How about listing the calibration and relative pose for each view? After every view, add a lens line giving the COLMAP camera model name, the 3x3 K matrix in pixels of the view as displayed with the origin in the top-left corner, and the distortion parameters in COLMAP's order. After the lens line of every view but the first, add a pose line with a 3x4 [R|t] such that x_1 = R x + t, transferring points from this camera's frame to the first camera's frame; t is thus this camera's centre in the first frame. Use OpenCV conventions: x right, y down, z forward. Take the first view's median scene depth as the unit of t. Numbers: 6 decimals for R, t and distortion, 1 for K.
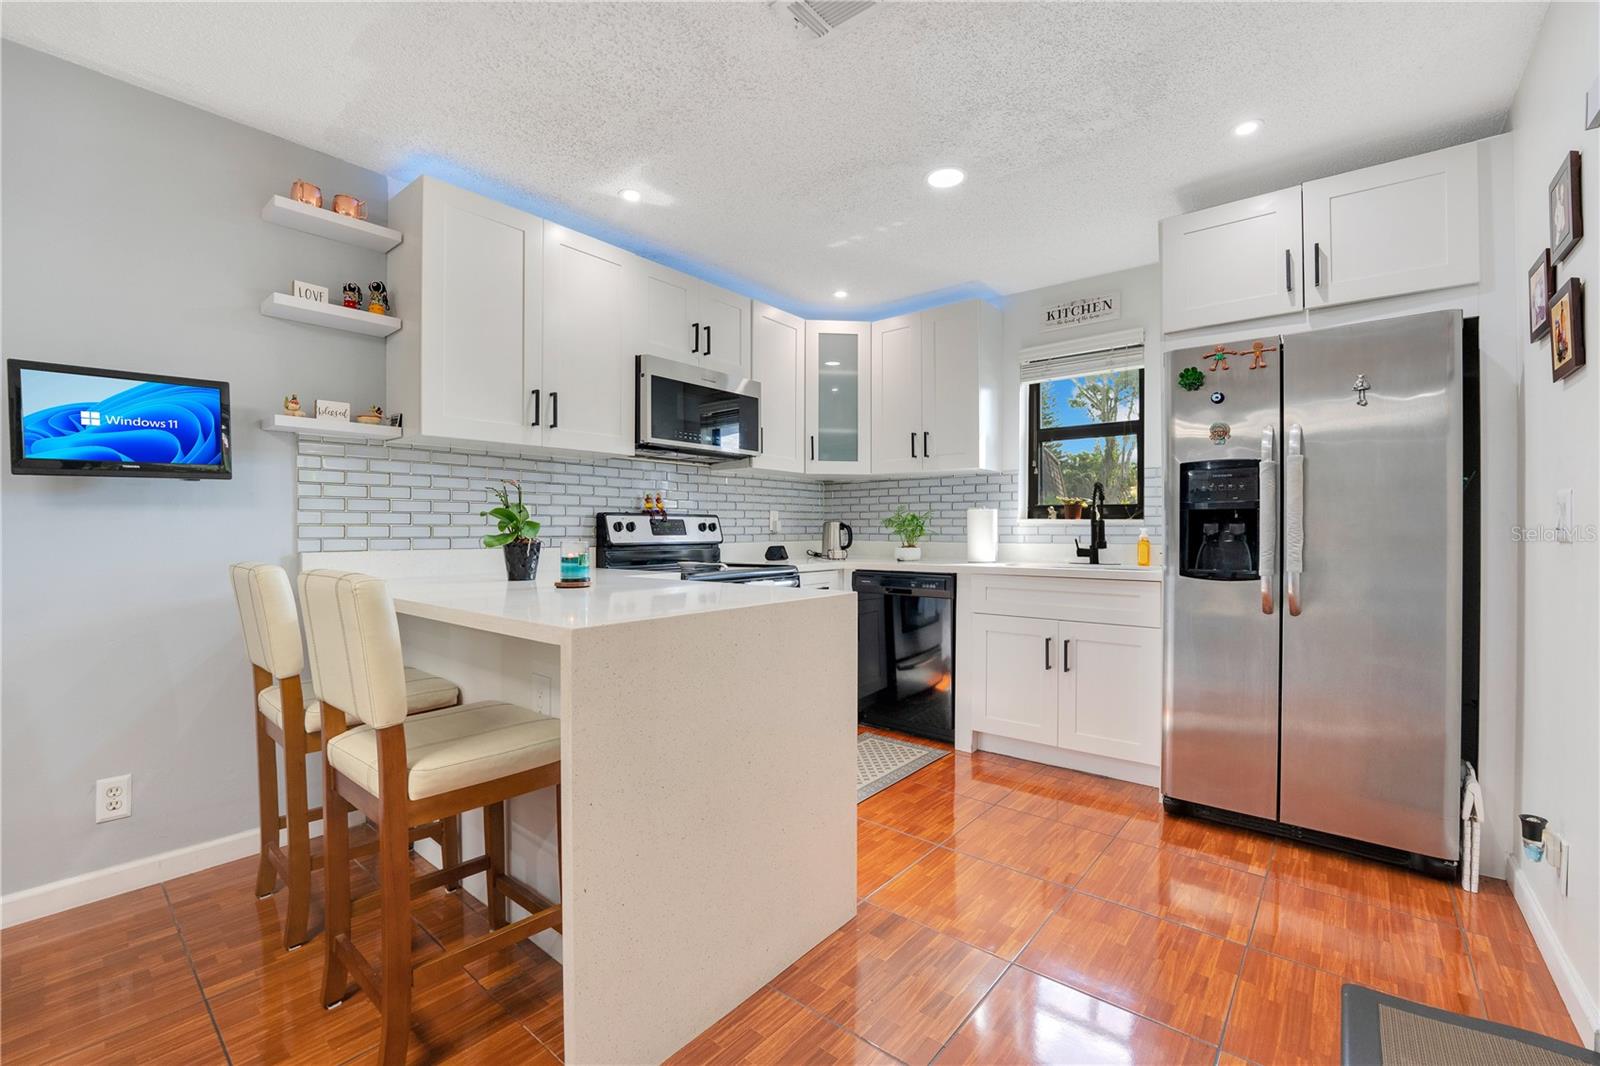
lens RADIAL K [[673.5, 0, 792.4], [0, 673.5, 535.0], [0, 0, 1]] dist [-0.020885, -0.000161]
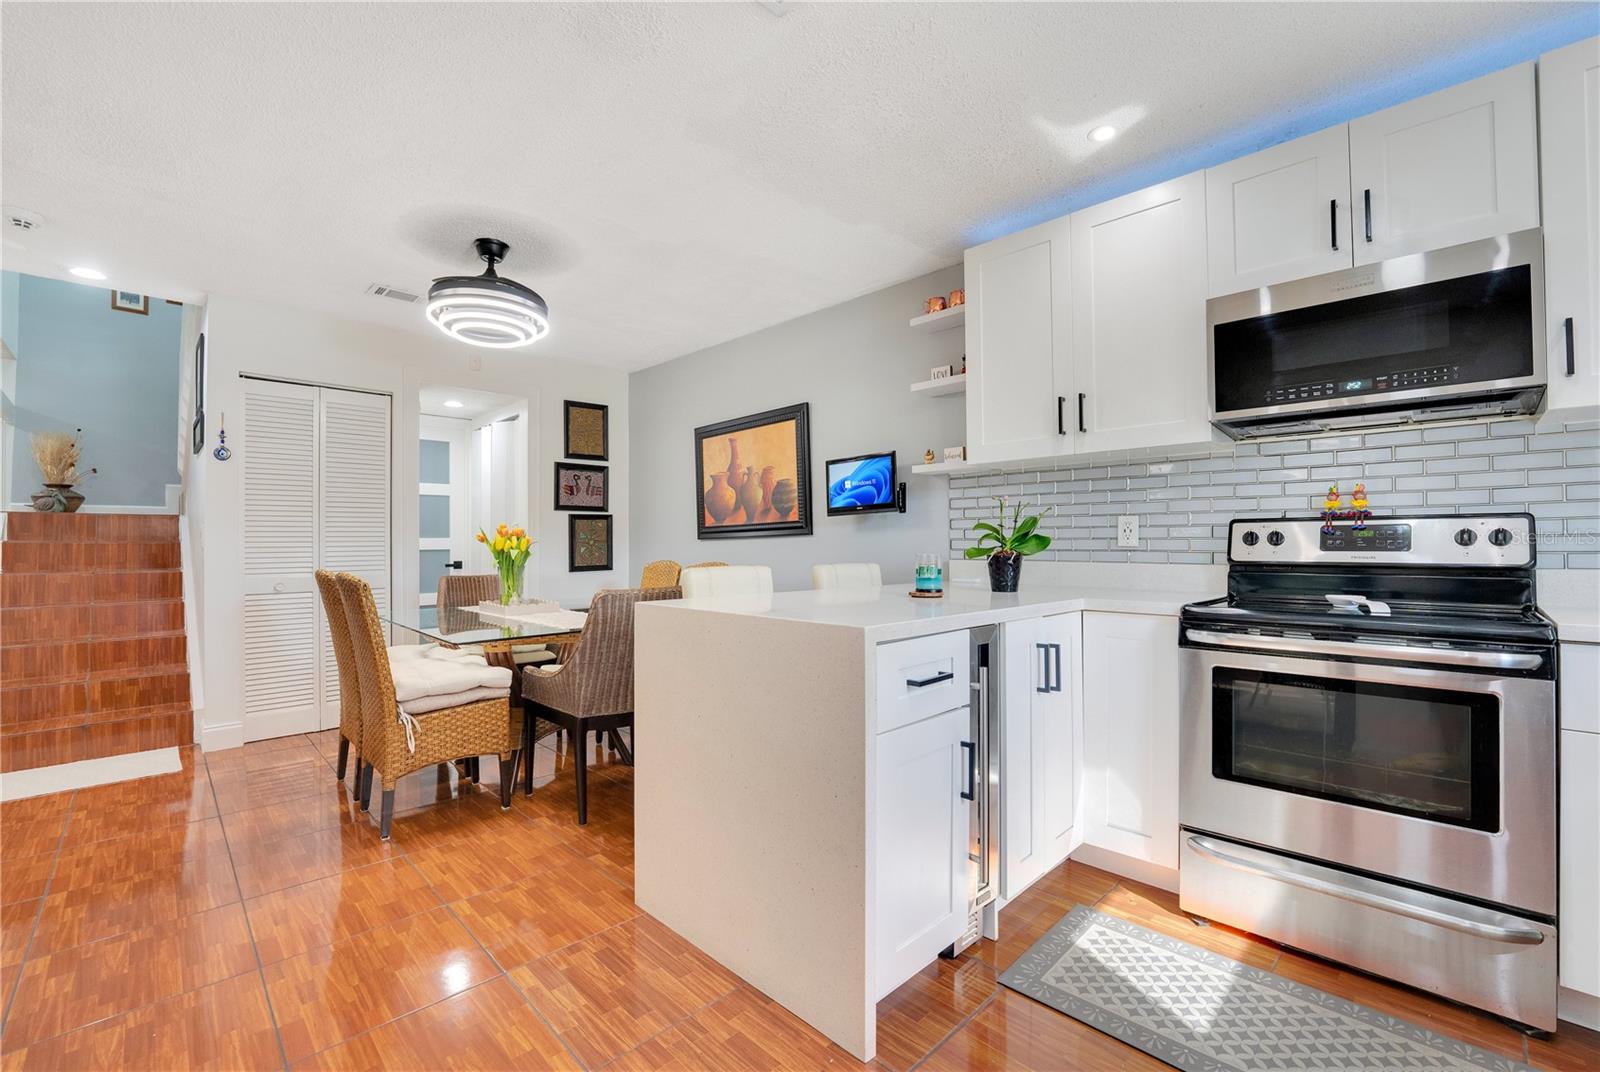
lens RADIAL K [[673.5, 0, 802.9], [0, 673.5, 540.2], [0, 0, 1]] dist [-0.020885, -0.000161]
pose [[-0.081343, -0.005599, -0.996670, 0.563836], [-0.006422, 0.999966, -0.005094, -0.004411], [0.996666, 0.005986, -0.081376, 0.664985]]
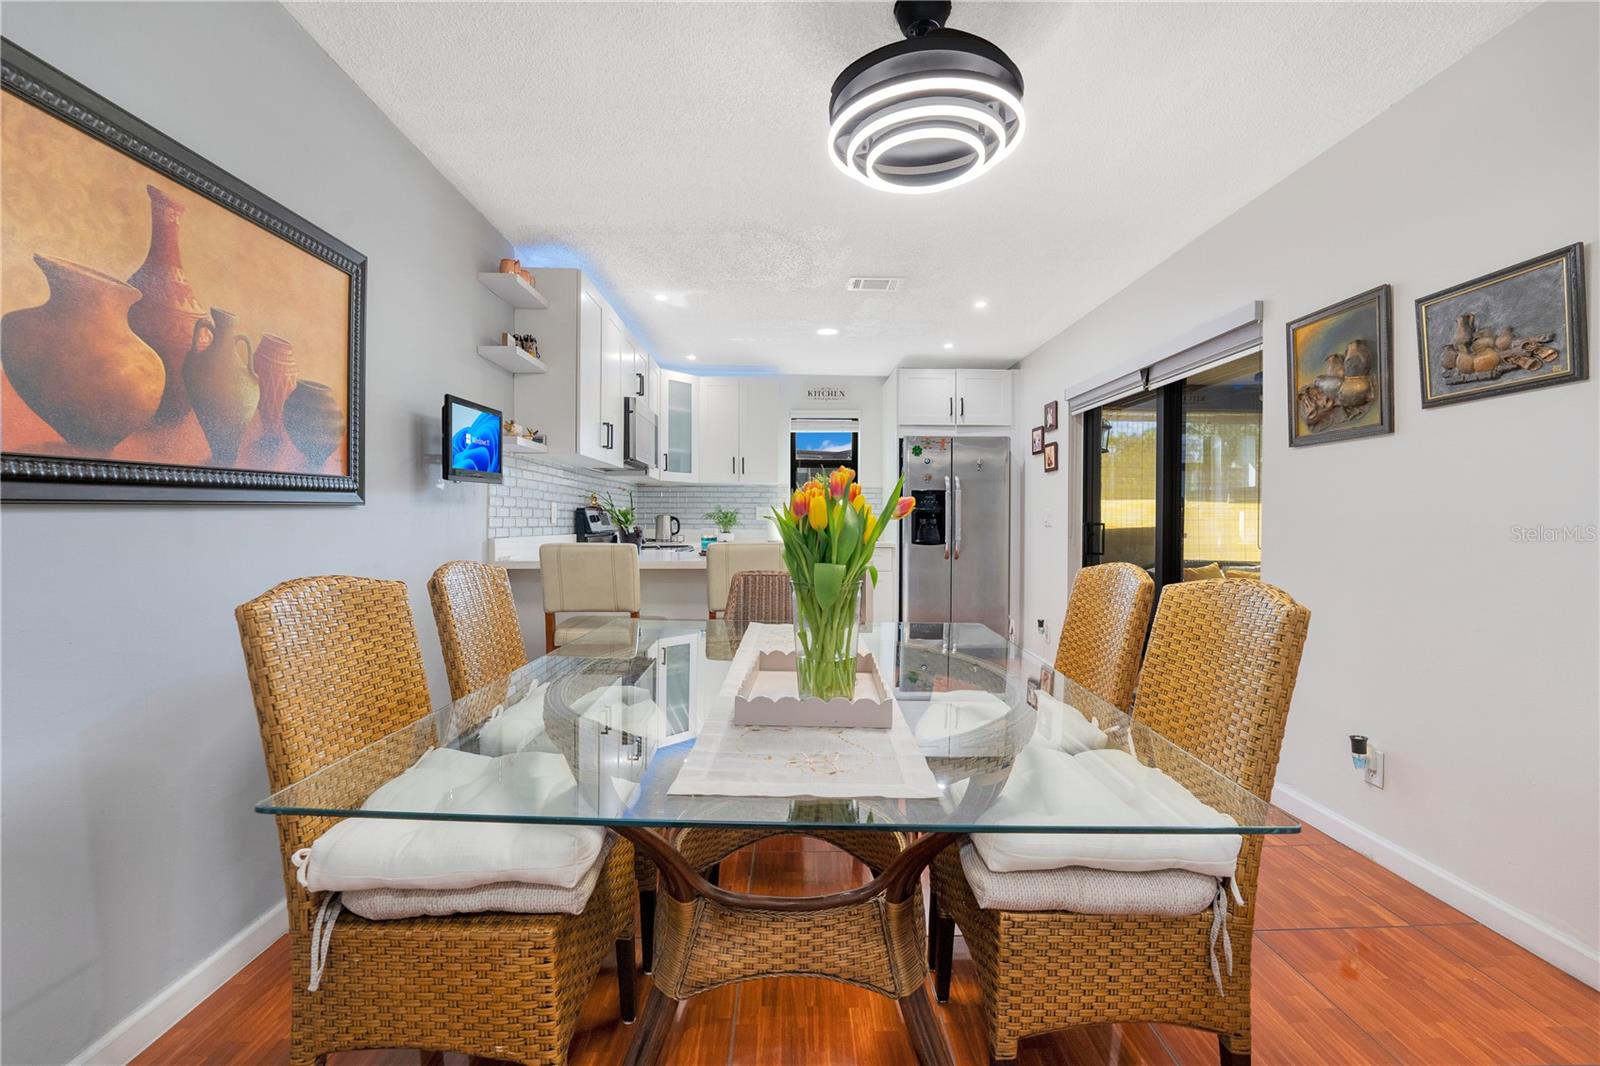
lens RADIAL K [[673.5, 0, 802.3], [0, 673.5, 521.3], [0, 0, 1]] dist [-0.020885, -0.000161]
pose [[0.749552, 0.001494, 0.661944, -0.949064], [0.002296, 0.999986, -0.004857, 0.000172], [-0.661942, 0.005161, 0.749538, -0.314239]]
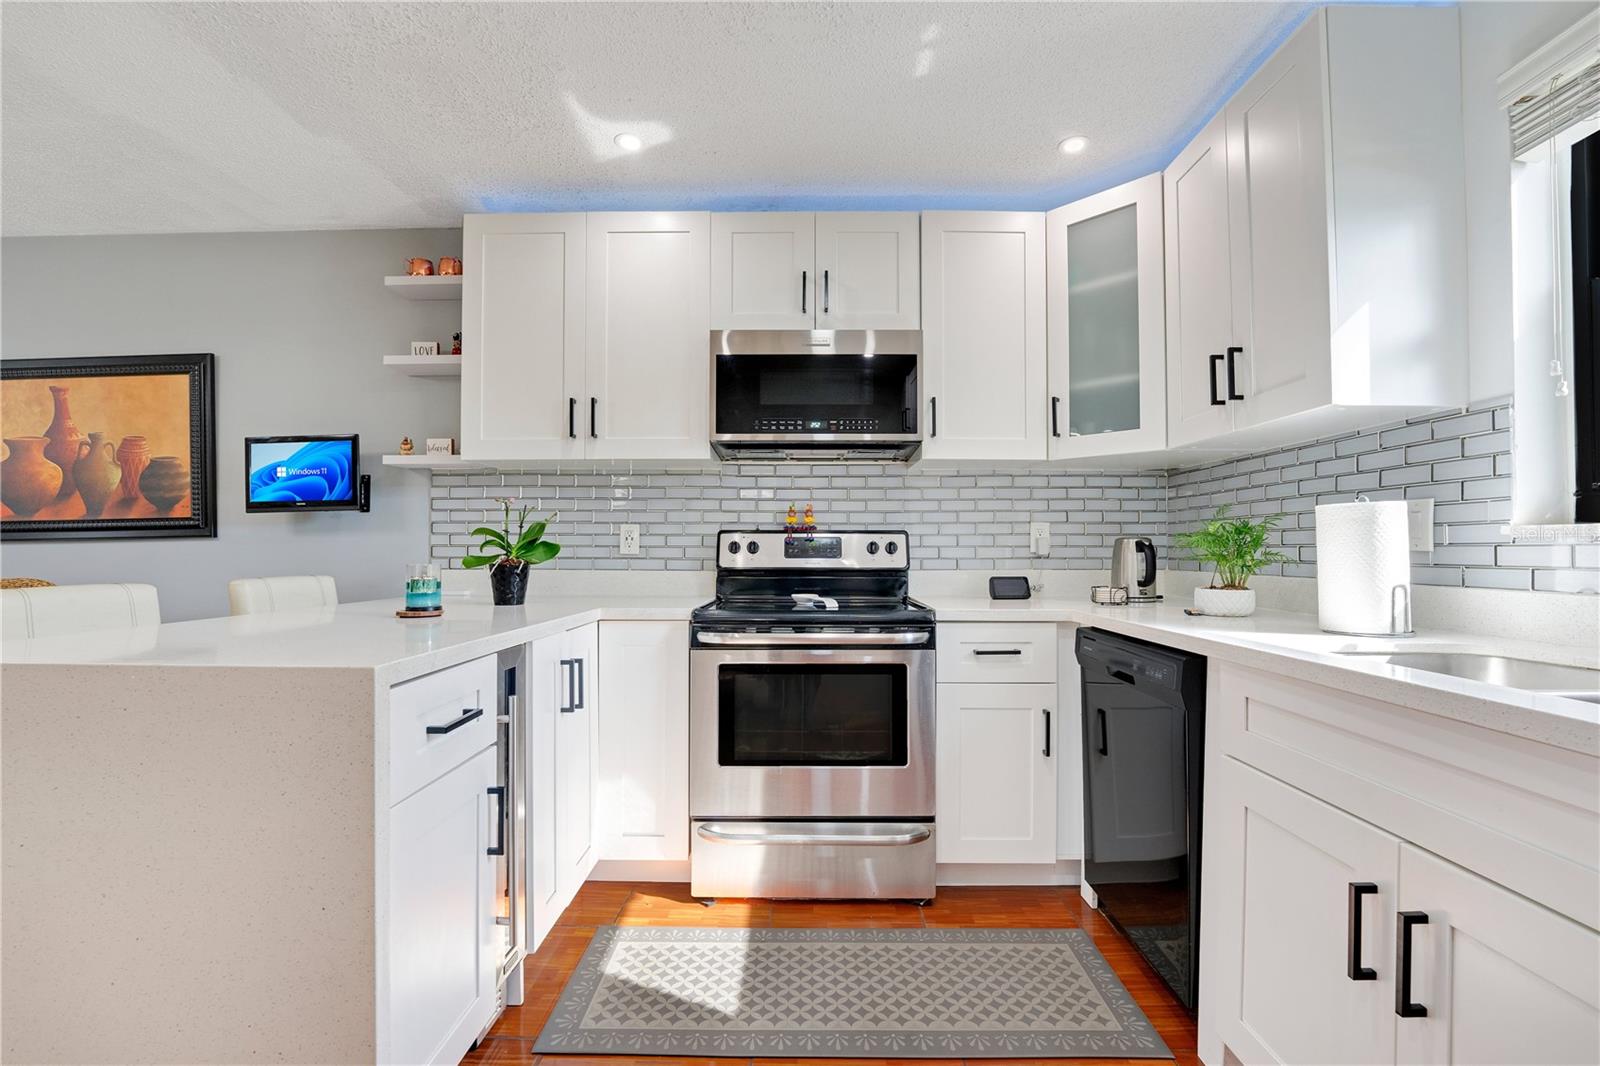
lens RADIAL K [[673.5, 0, 798.5], [0, 673.5, 541.5], [0, 0, 1]] dist [-0.020885, -0.000161]
pose [[0.631837, -0.008629, -0.775053, 0.491278], [-0.008437, 0.999802, -0.018010, -0.006317], [0.775055, 0.017919, 0.631640, 0.619635]]
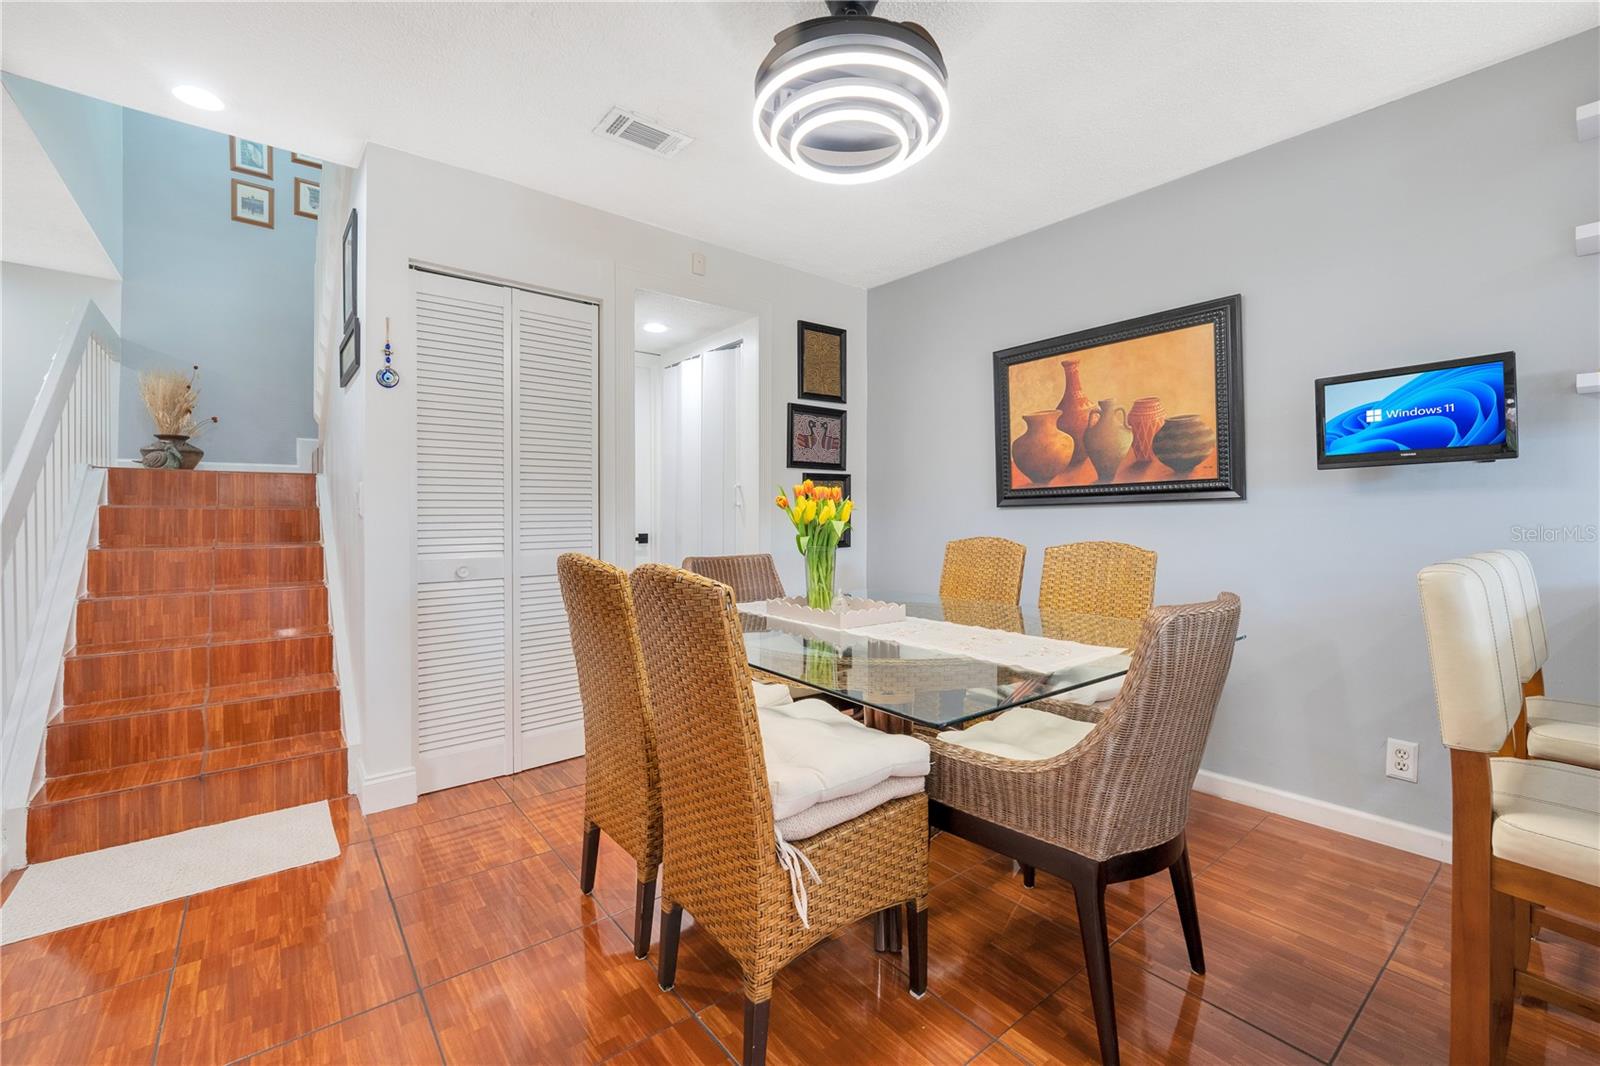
lens RADIAL K [[673.5, 0, 808.7], [0, 673.5, 519.3], [0, 0, 1]] dist [-0.020885, -0.000161]
pose [[-0.175608, 0.003951, -0.984452, 0.154979], [-0.011138, 0.999920, 0.006000, 0.004251], [0.984397, 0.012019, -0.175550, 0.152588]]
